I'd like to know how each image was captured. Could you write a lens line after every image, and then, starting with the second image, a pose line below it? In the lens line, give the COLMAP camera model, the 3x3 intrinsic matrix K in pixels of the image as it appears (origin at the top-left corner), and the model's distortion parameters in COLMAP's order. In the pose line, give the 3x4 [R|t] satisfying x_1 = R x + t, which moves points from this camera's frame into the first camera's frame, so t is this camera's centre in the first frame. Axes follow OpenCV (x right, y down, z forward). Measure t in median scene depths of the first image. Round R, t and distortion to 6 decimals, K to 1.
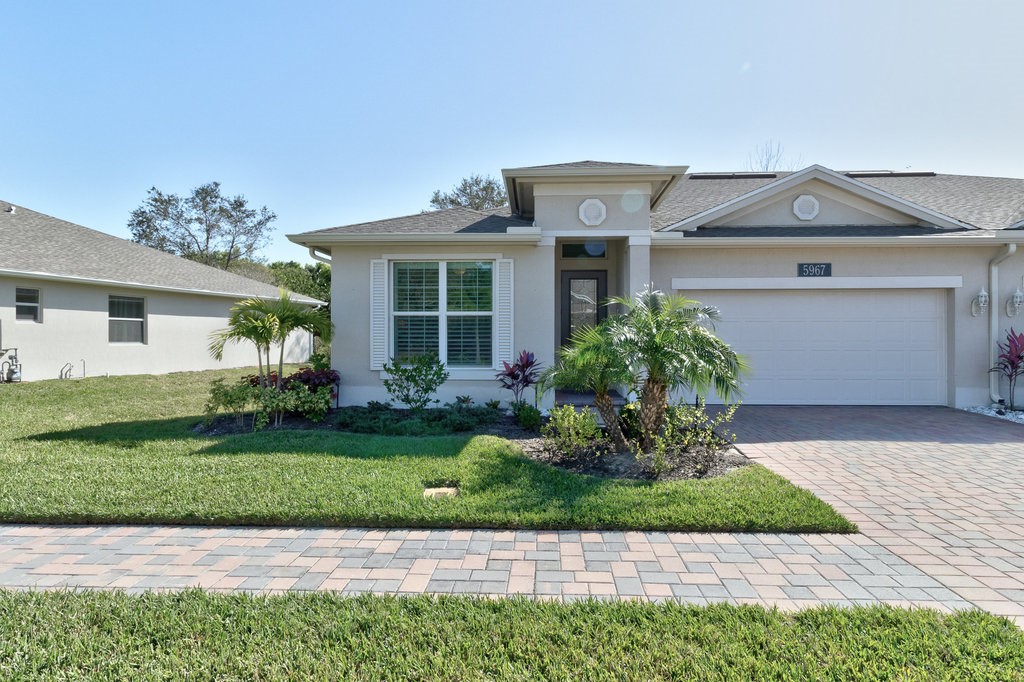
lens RADIAL K [[539.1, 0, 529.8], [0, 539.1, 339.1], [0, 0, 1]] dist [0.003320, 0.000094]
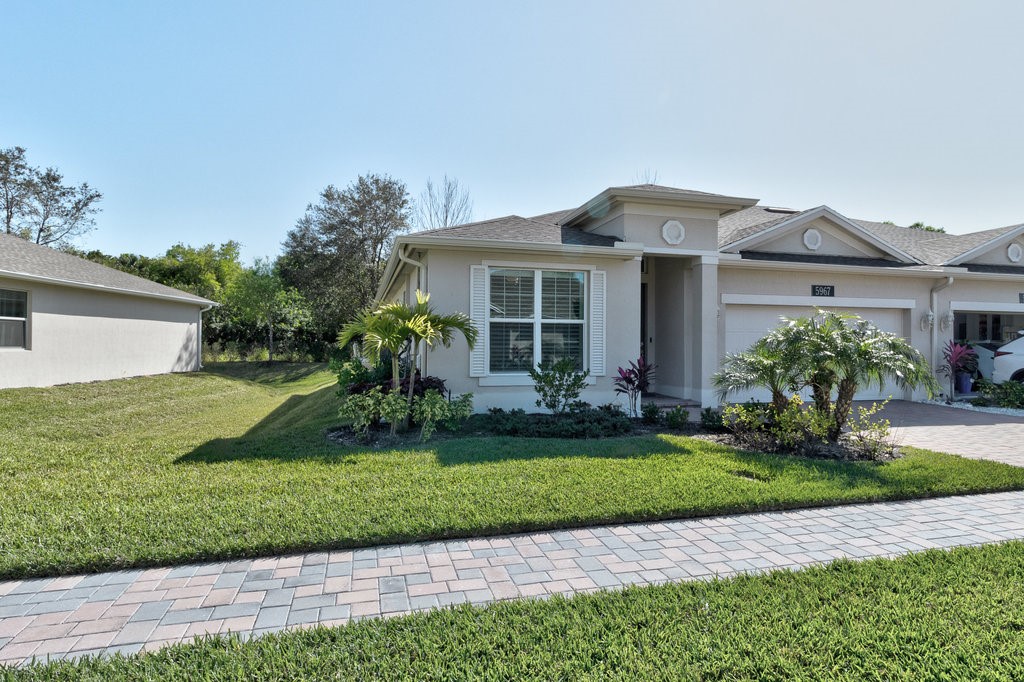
lens RADIAL K [[539.1, 0, 542.0], [0, 539.1, 338.8], [0, 0, 1]] dist [0.003320, 0.000094]
pose [[0.955658, 0.009132, 0.294338, -0.454872], [-0.005223, 0.999887, -0.014064, 0.001008], [-0.294433, 0.011903, 0.955598, 0.018551]]
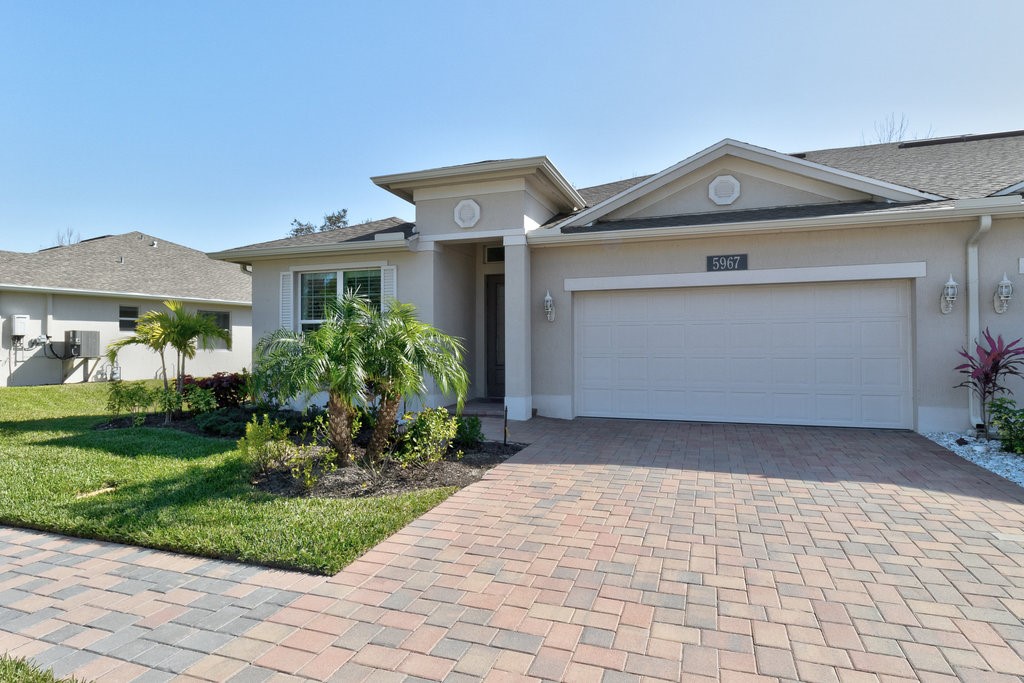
lens RADIAL K [[539.1, 0, 539.9], [0, 539.1, 332.4], [0, 0, 1]] dist [0.003320, 0.000094]
pose [[0.960887, -0.010449, -0.276743, 0.492549], [0.003401, 0.999658, -0.025936, 0.001827], [0.276920, 0.023981, 0.960594, 0.112636]]
